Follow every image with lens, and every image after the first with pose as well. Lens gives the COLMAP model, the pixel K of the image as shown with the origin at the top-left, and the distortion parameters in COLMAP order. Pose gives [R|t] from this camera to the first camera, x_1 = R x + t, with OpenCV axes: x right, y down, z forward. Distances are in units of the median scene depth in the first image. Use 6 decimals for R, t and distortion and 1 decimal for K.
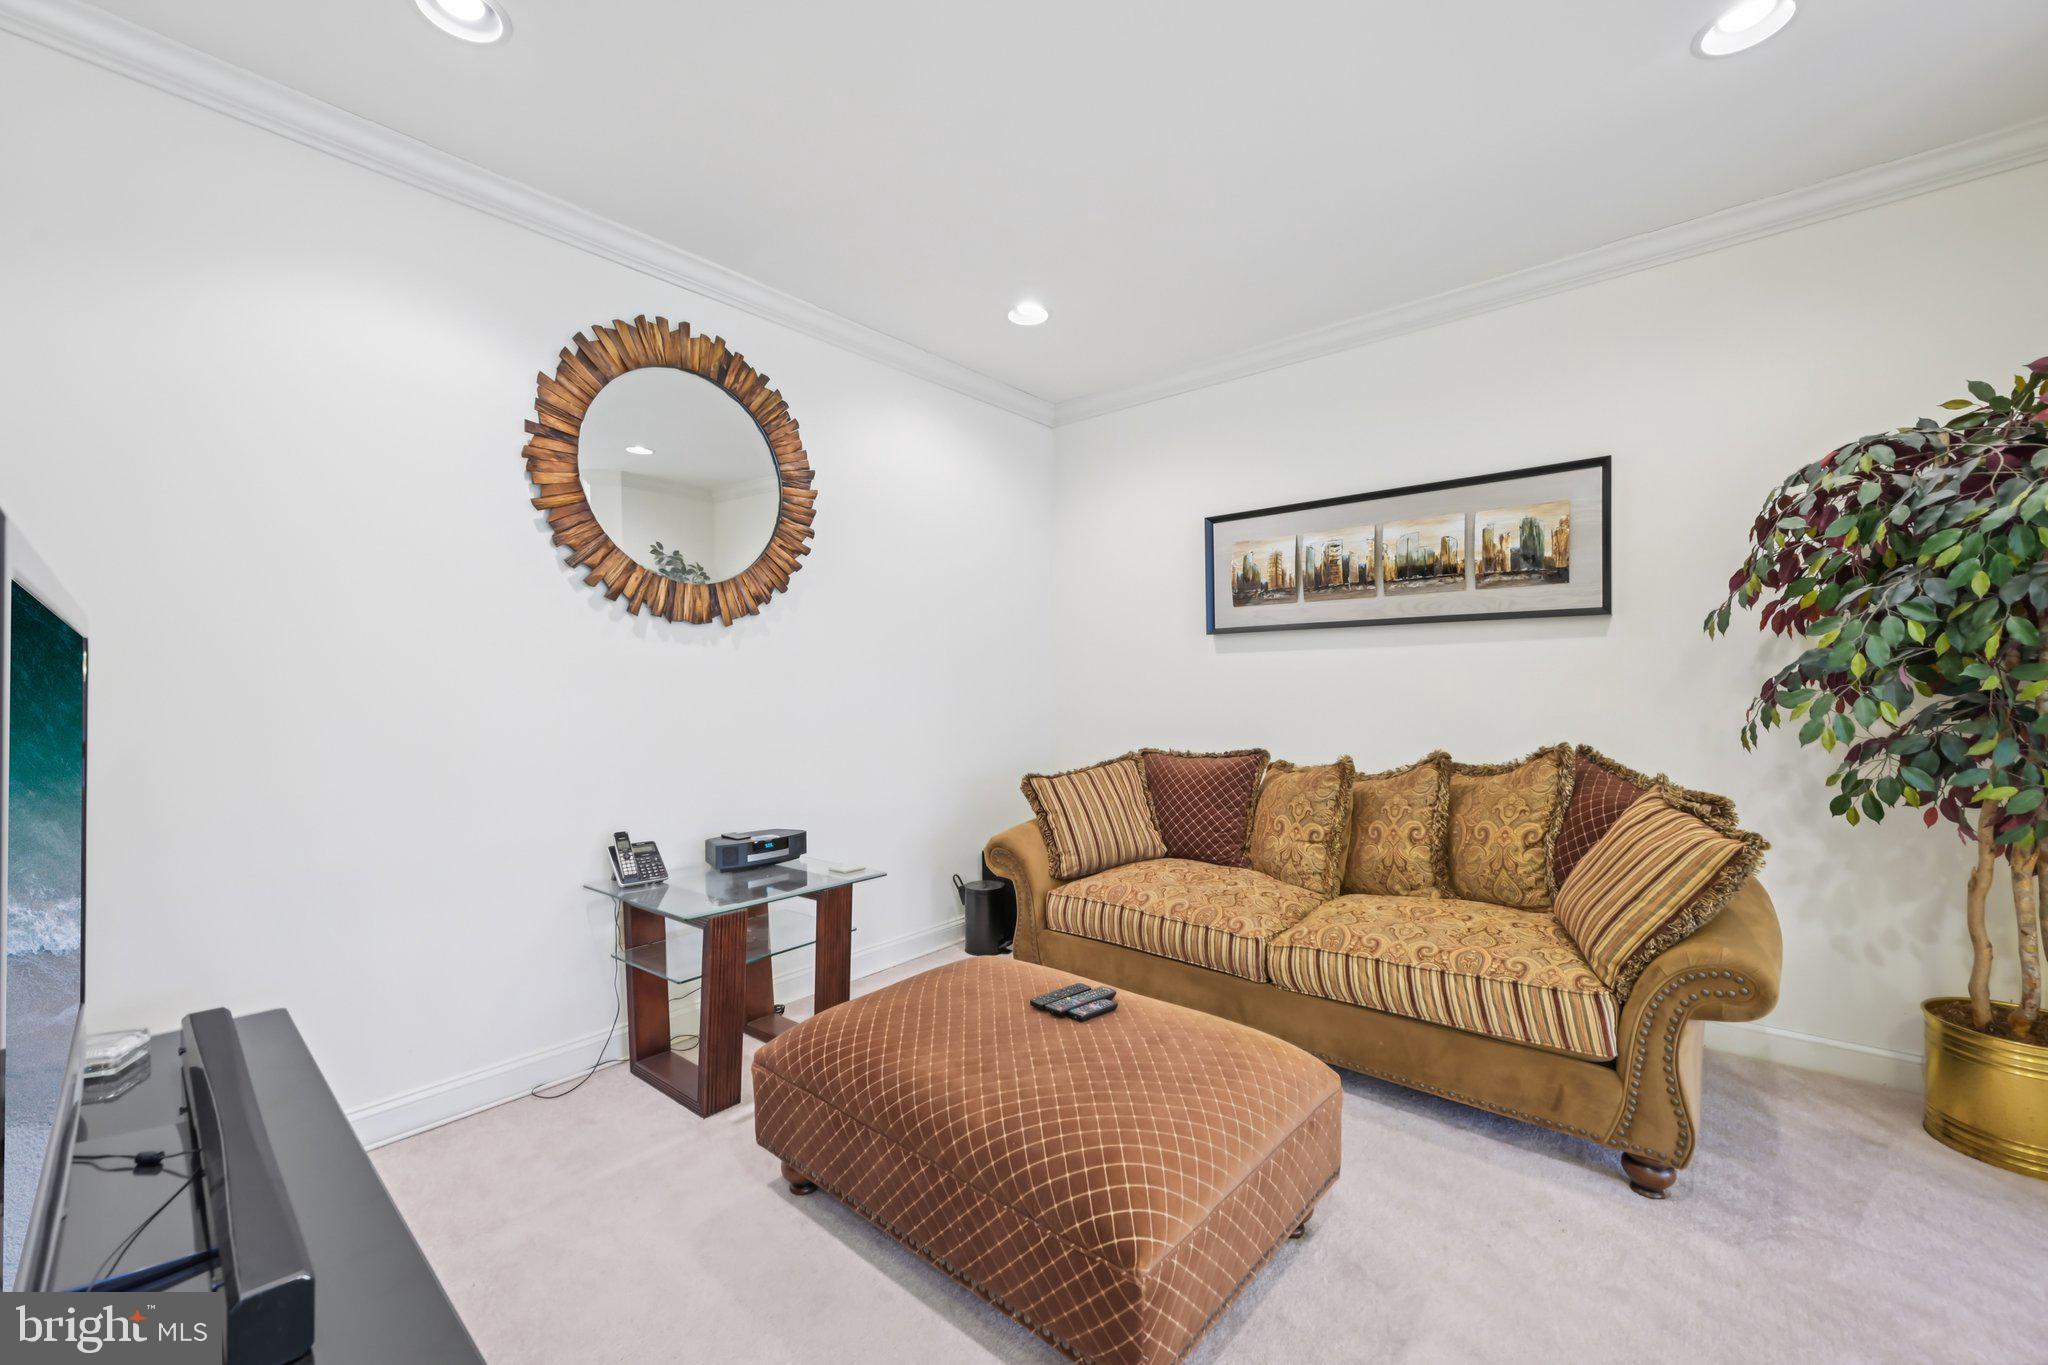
lens RADIAL K [[810.1, 0, 1017.1], [0, 810.1, 676.8], [0, 0, 1]] dist [-0.001888, 0.000619]
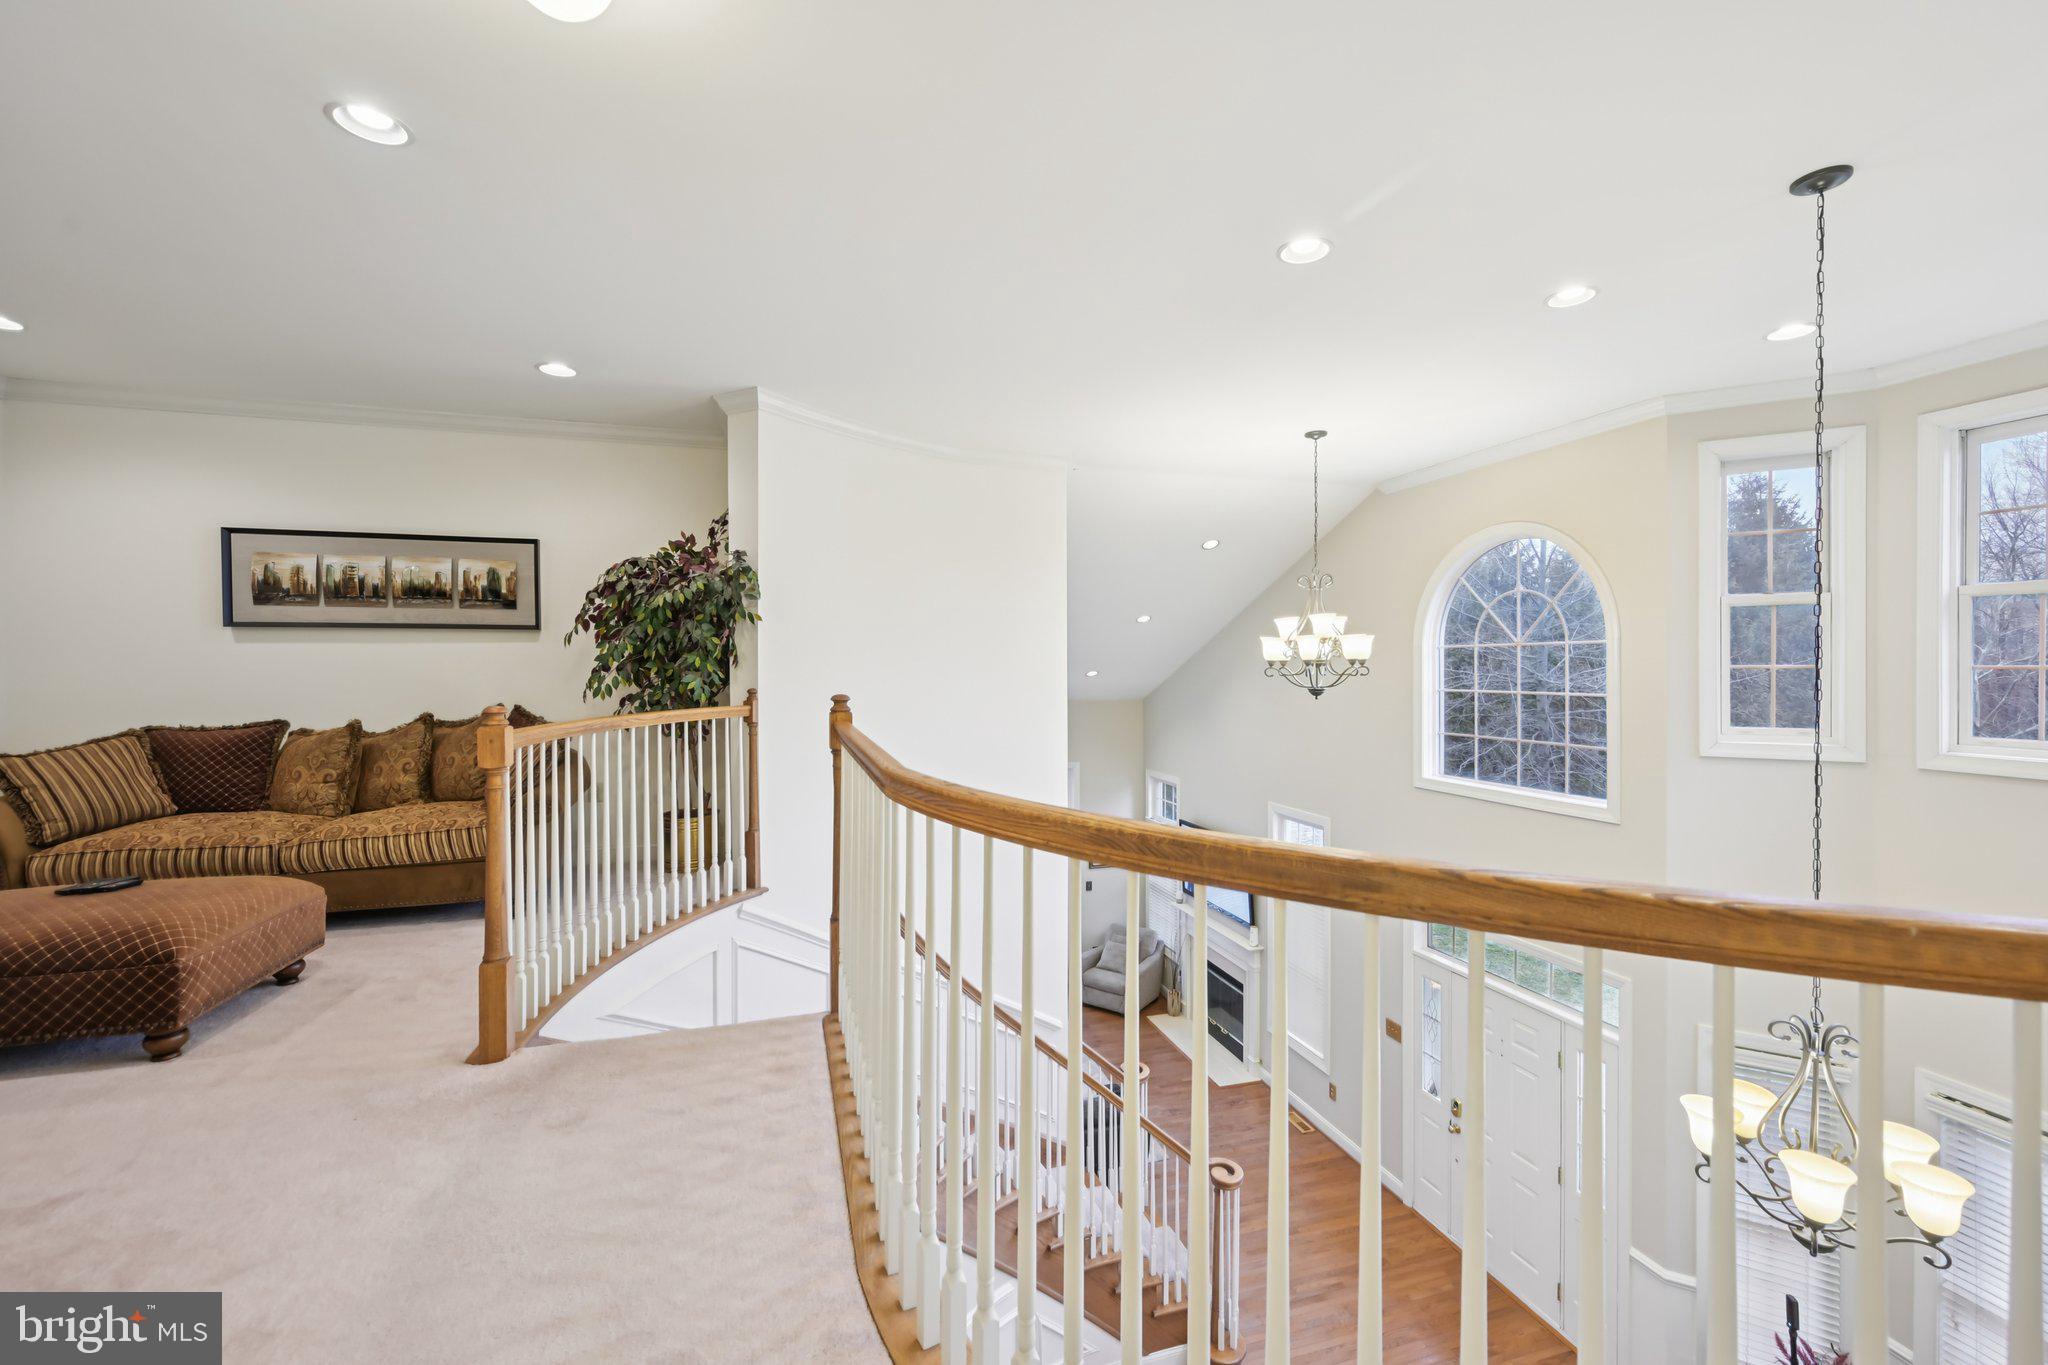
lens RADIAL K [[810.1, 0, 1017.1], [0, 810.1, 676.8], [0, 0, 1]] dist [-0.001888, 0.000619]
pose [[0.536407, -0.005441, 0.843942, -0.163773], [-0.011920, 0.999831, 0.014023, -0.011184], [-0.843875, -0.017581, 0.536252, -0.708732]]
